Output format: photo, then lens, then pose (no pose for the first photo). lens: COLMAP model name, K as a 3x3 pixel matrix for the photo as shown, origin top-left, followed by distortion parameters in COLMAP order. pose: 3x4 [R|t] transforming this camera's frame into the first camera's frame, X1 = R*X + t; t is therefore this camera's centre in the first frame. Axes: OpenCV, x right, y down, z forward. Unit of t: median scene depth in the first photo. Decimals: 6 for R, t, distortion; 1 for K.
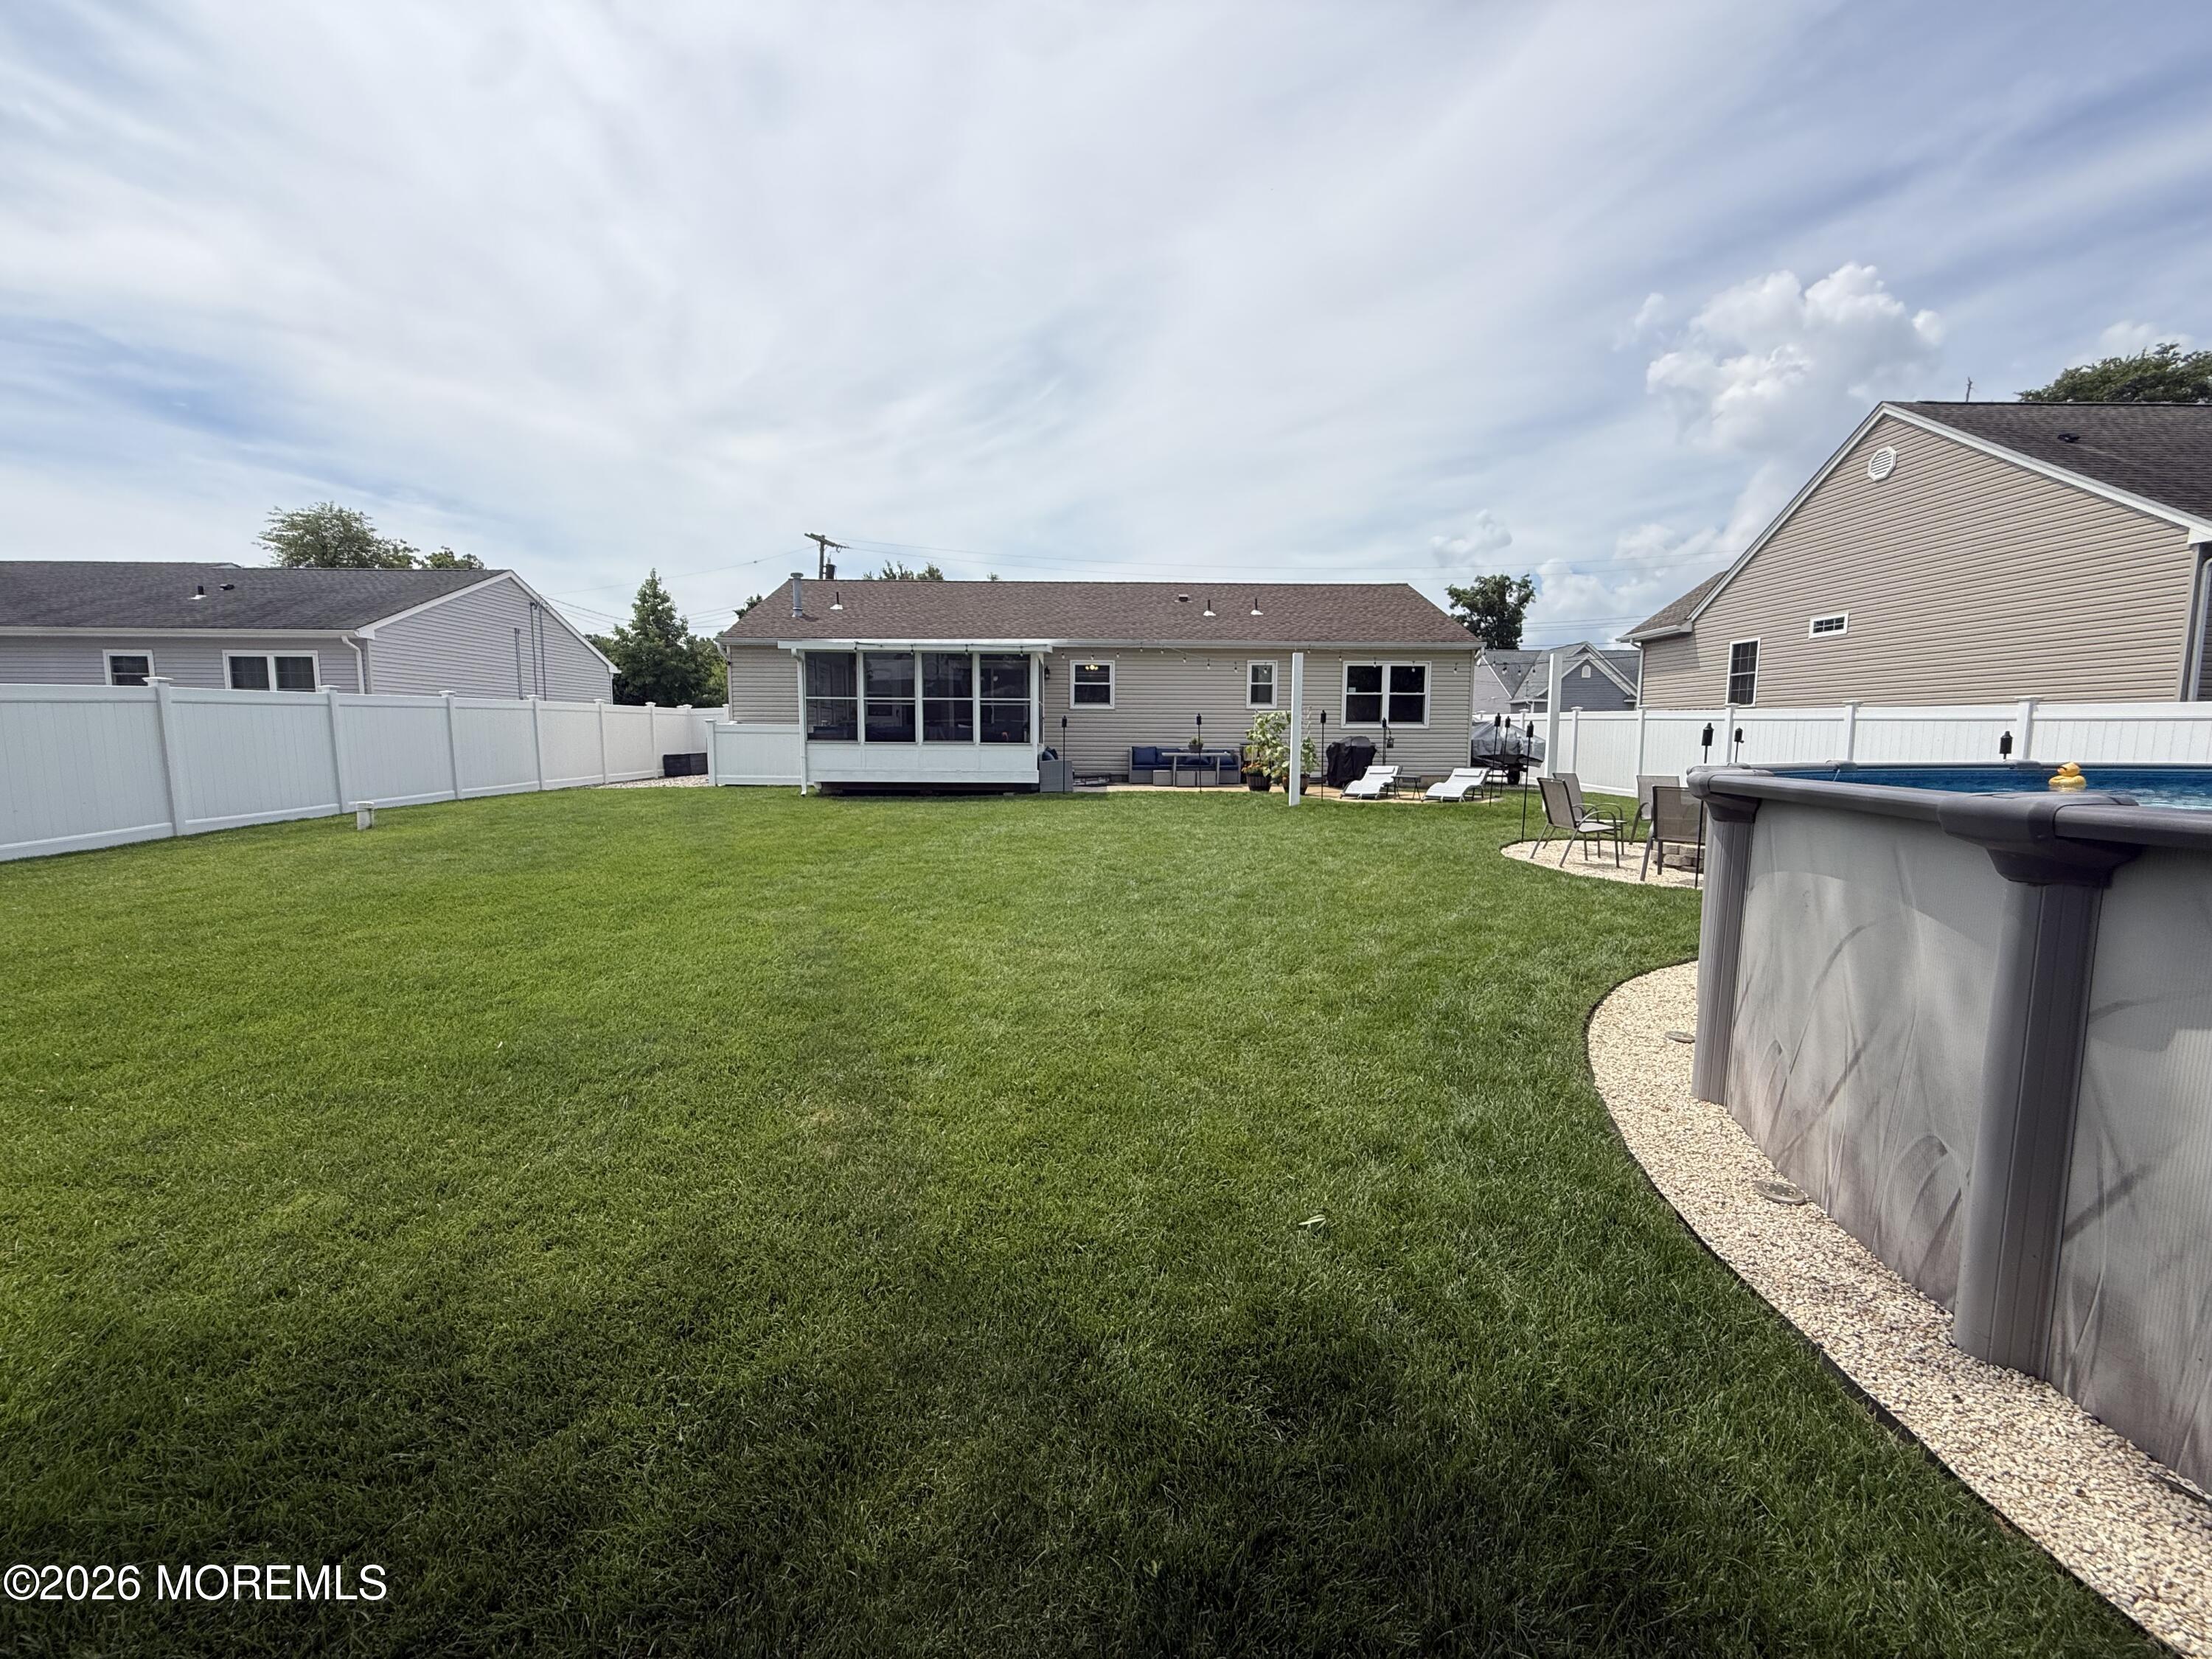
lens RADIAL K [[879.6, 0, 1102.6], [0, 879.6, 839.0], [0, 0, 1]] dist [-0.000909, 0.000205]
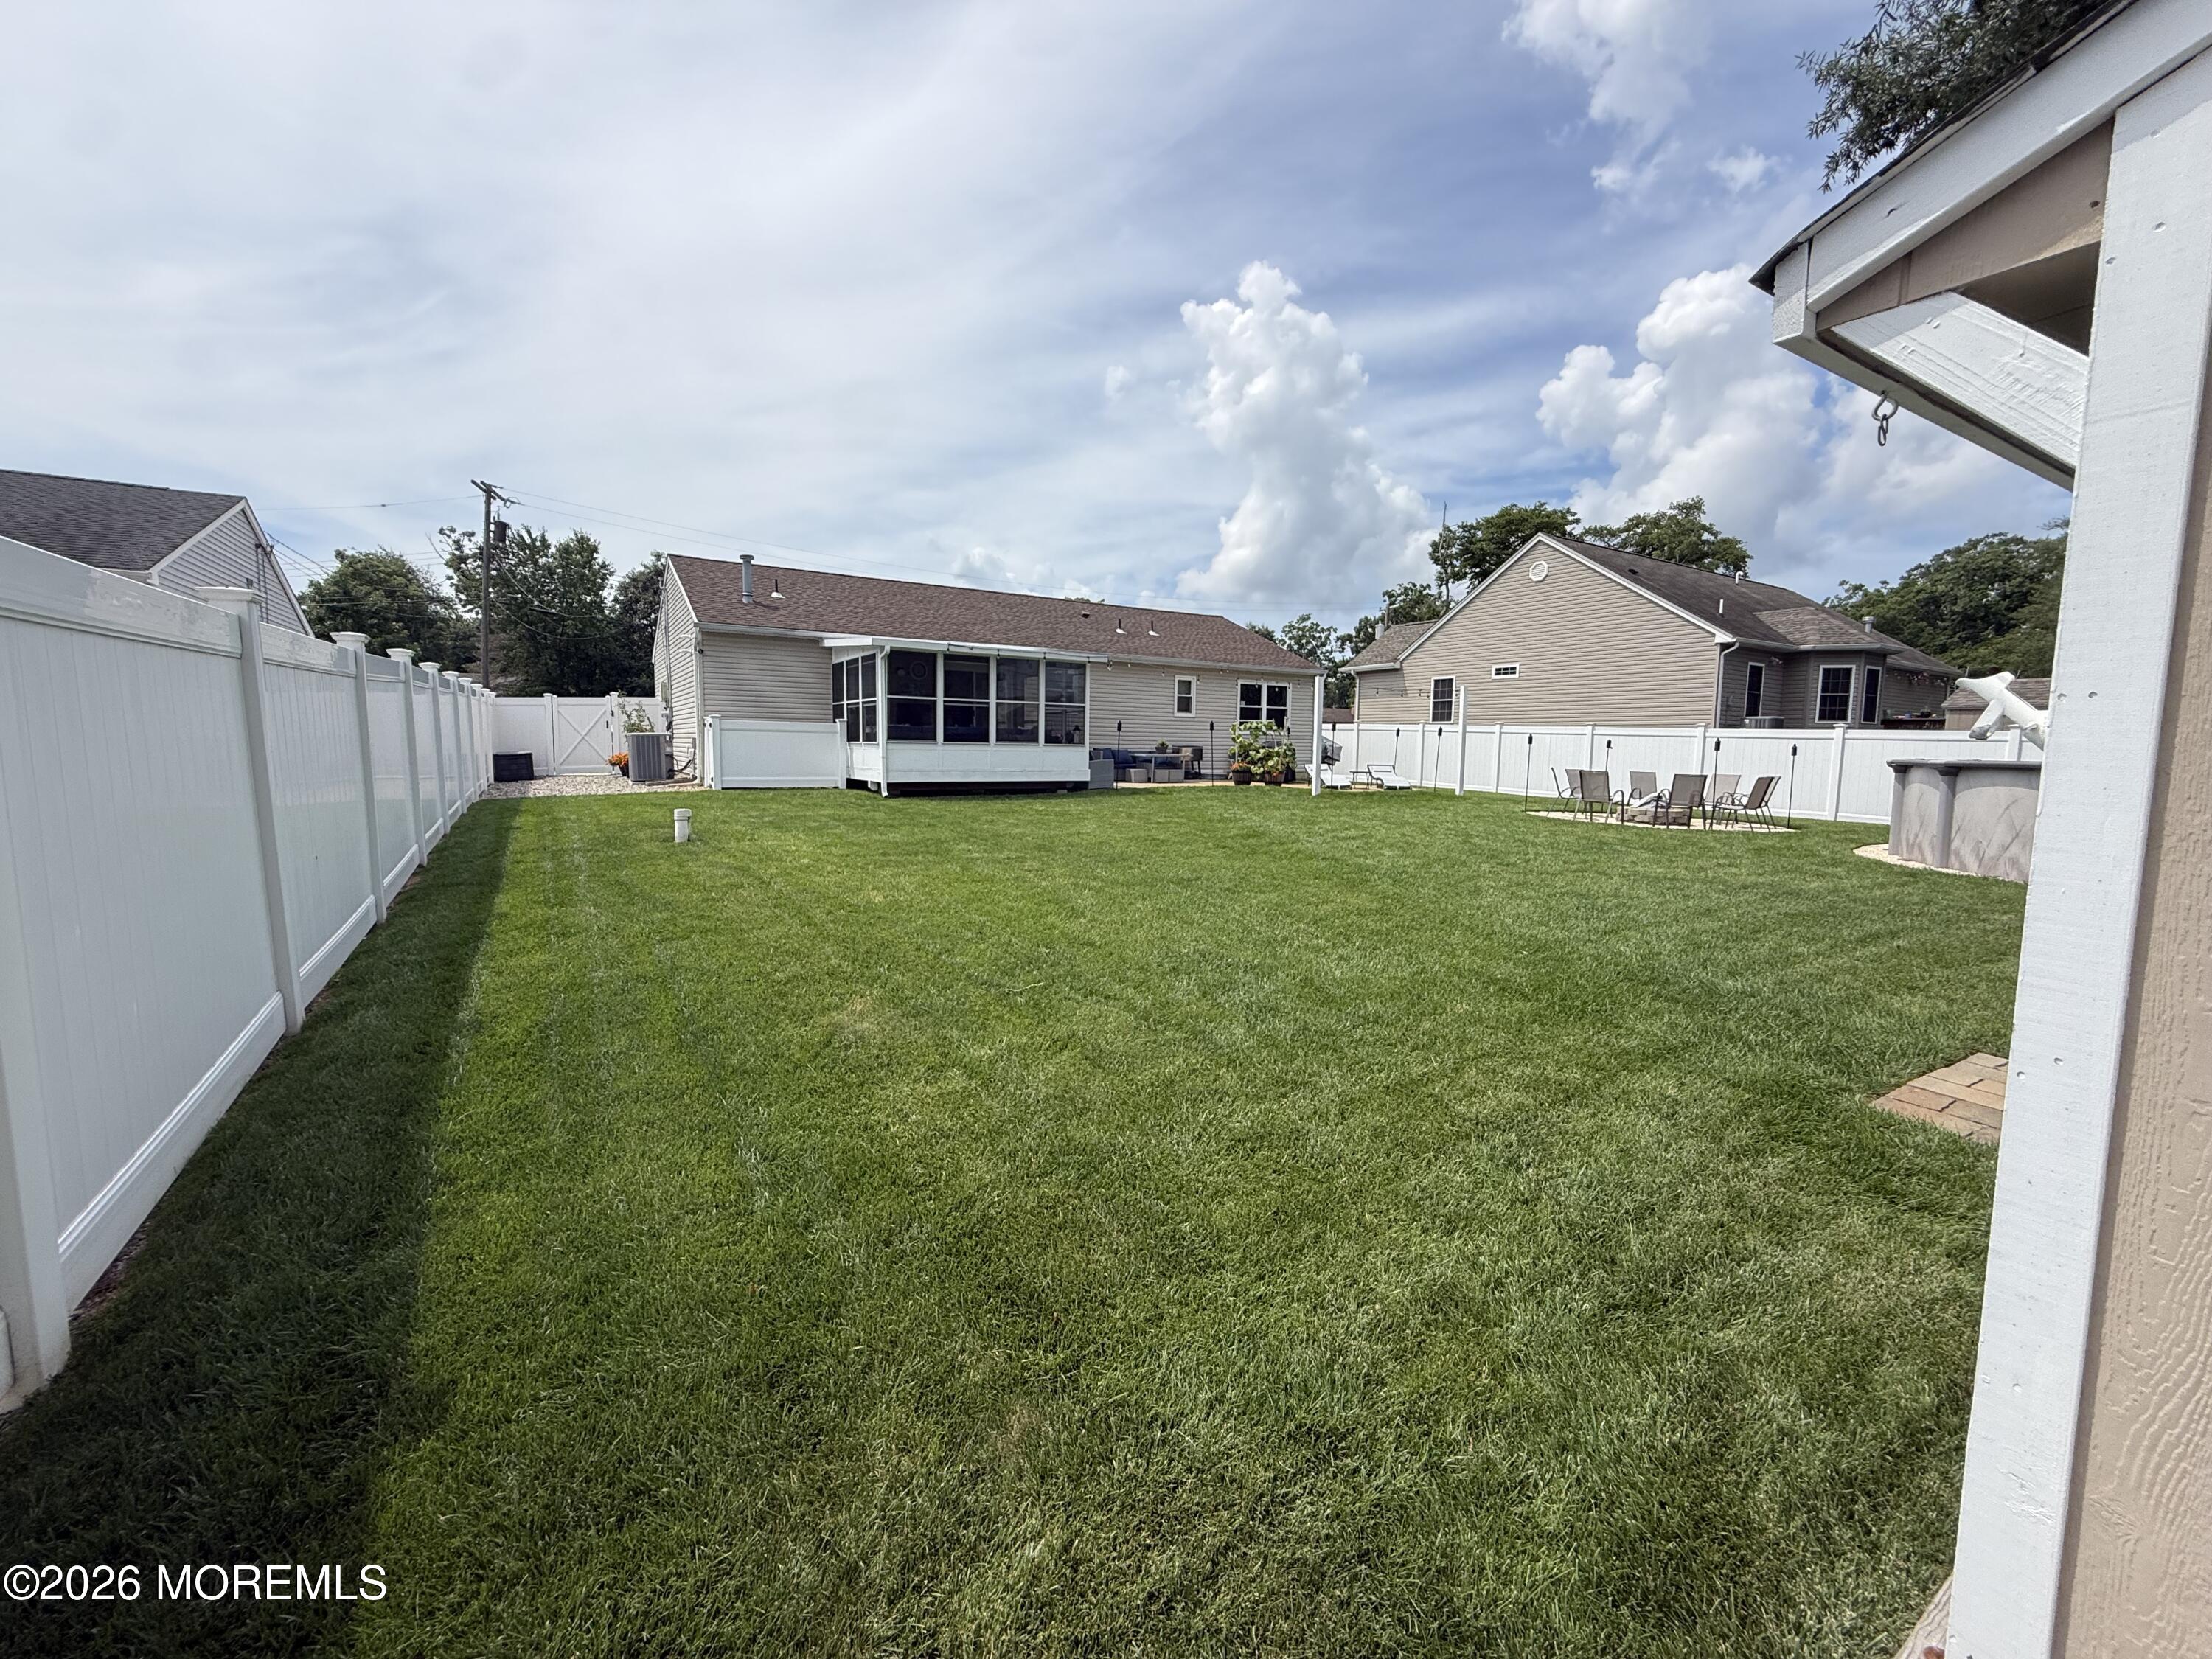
lens RADIAL K [[879.6, 0, 1085.1], [0, 879.6, 836.5], [0, 0, 1]] dist [-0.000909, 0.000205]
pose [[0.865517, -0.043667, 0.498973, -0.568470], [0.045300, 0.998934, 0.008844, -0.003435], [-0.498828, 0.014949, 0.866572, 0.044757]]
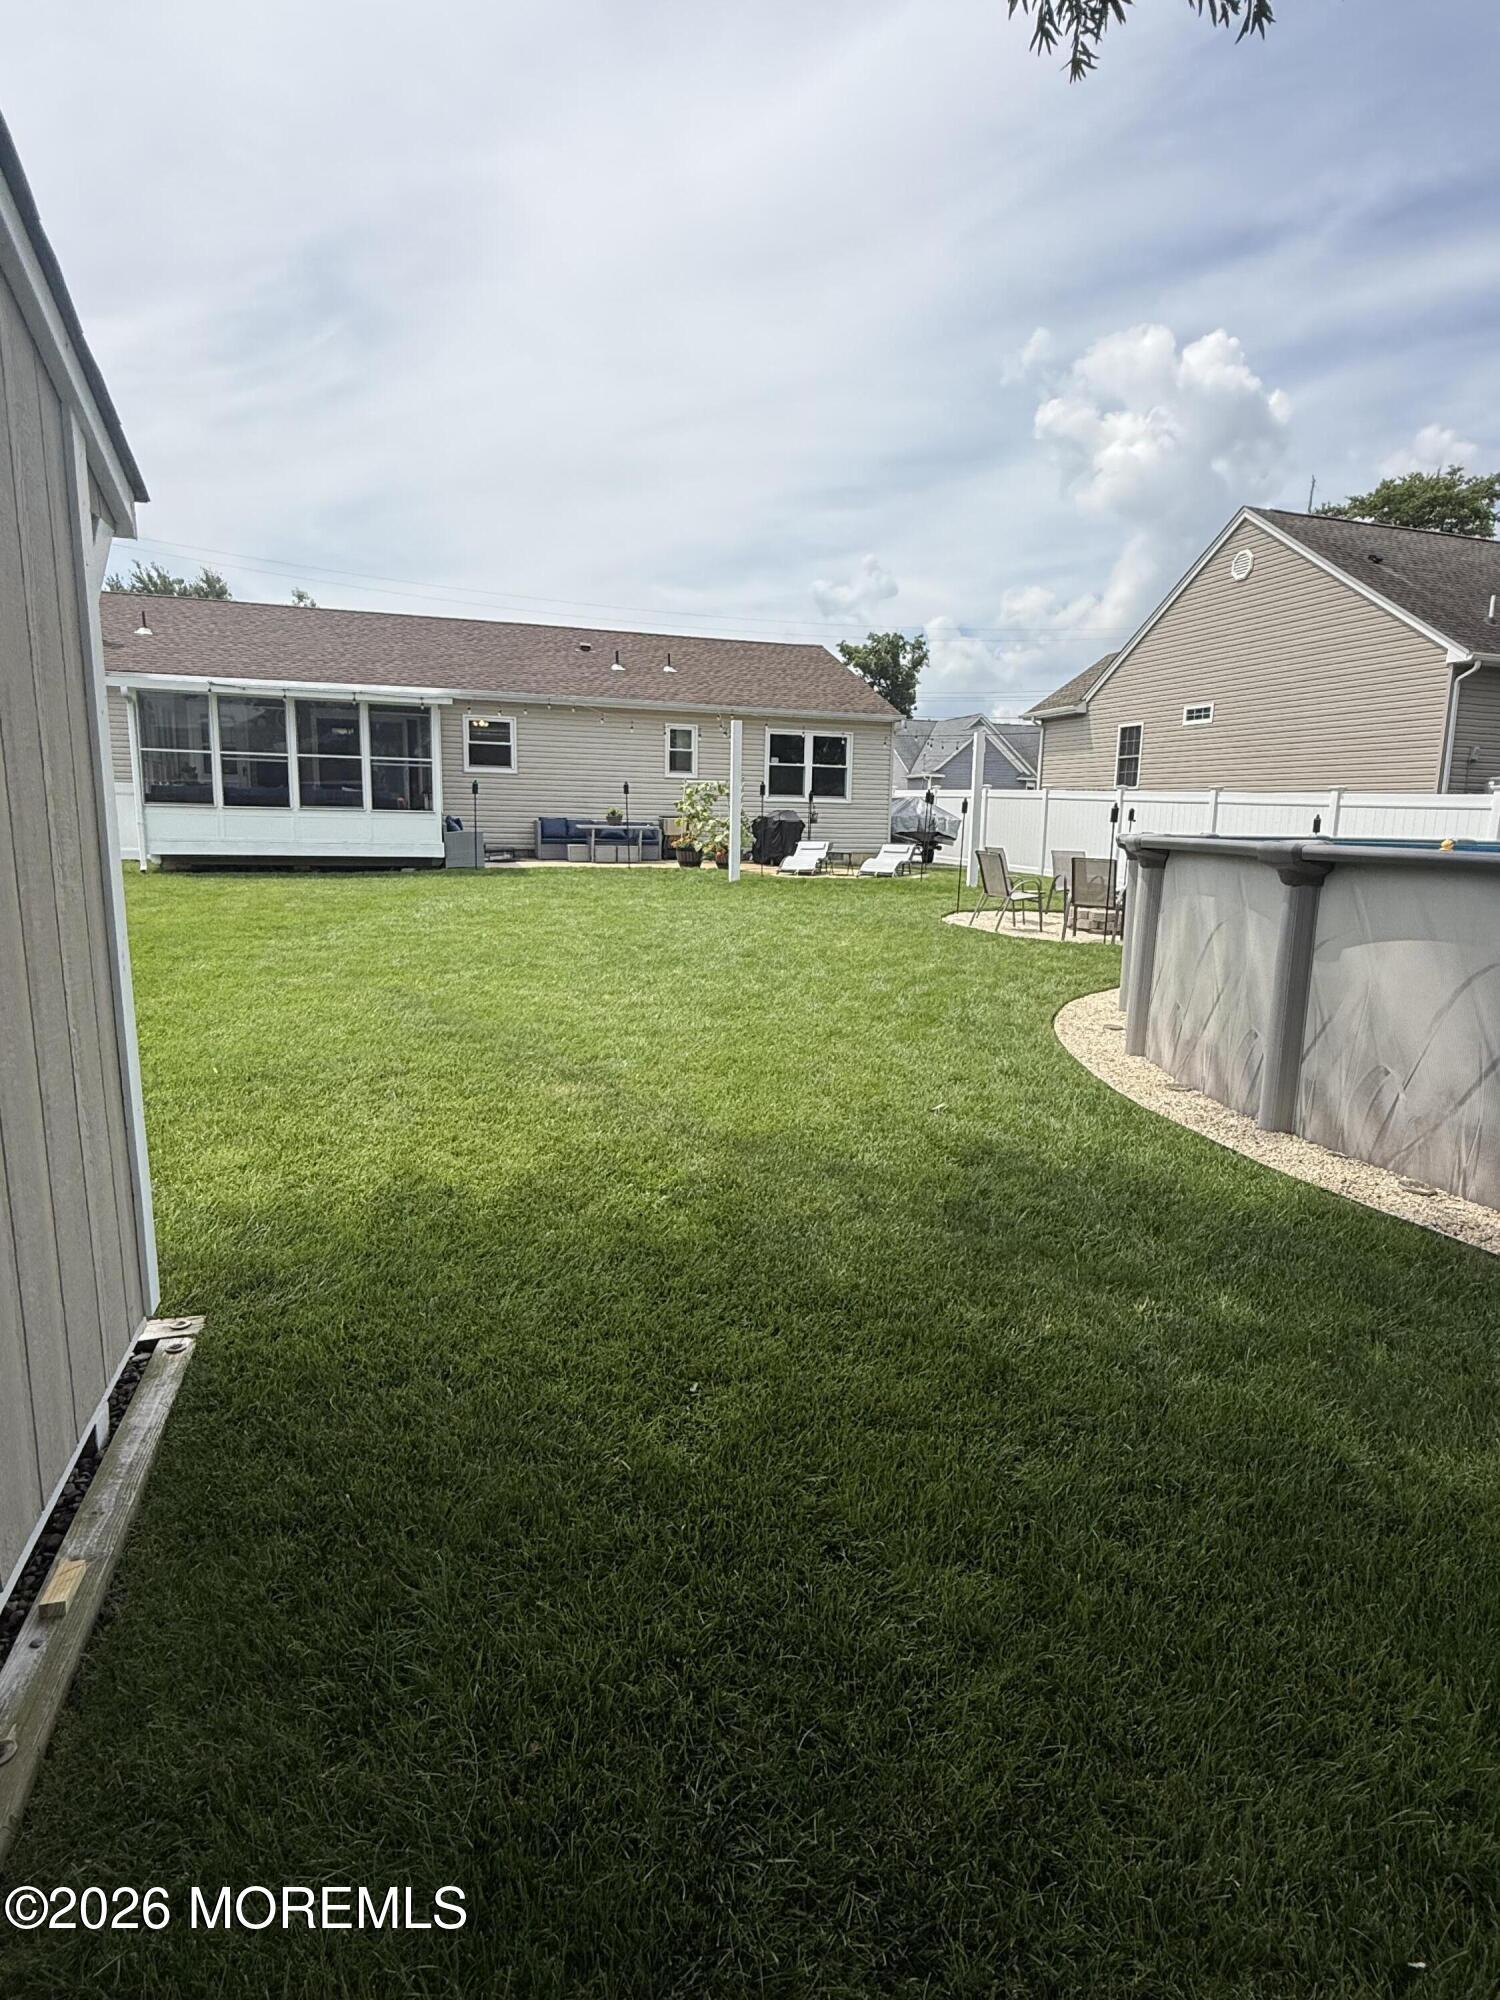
lens RADIAL K [[1063.0, 0, 757.5], [0, 1063.0, 1010.5], [0, 0, 1]] dist [-0.007885, 0.009471]
pose [[0.954306, -0.037152, 0.296512, -0.084710], [0.016003, 0.997171, 0.073437, 0.014171], [-0.298402, -0.065336, 0.952201, -0.097310]]
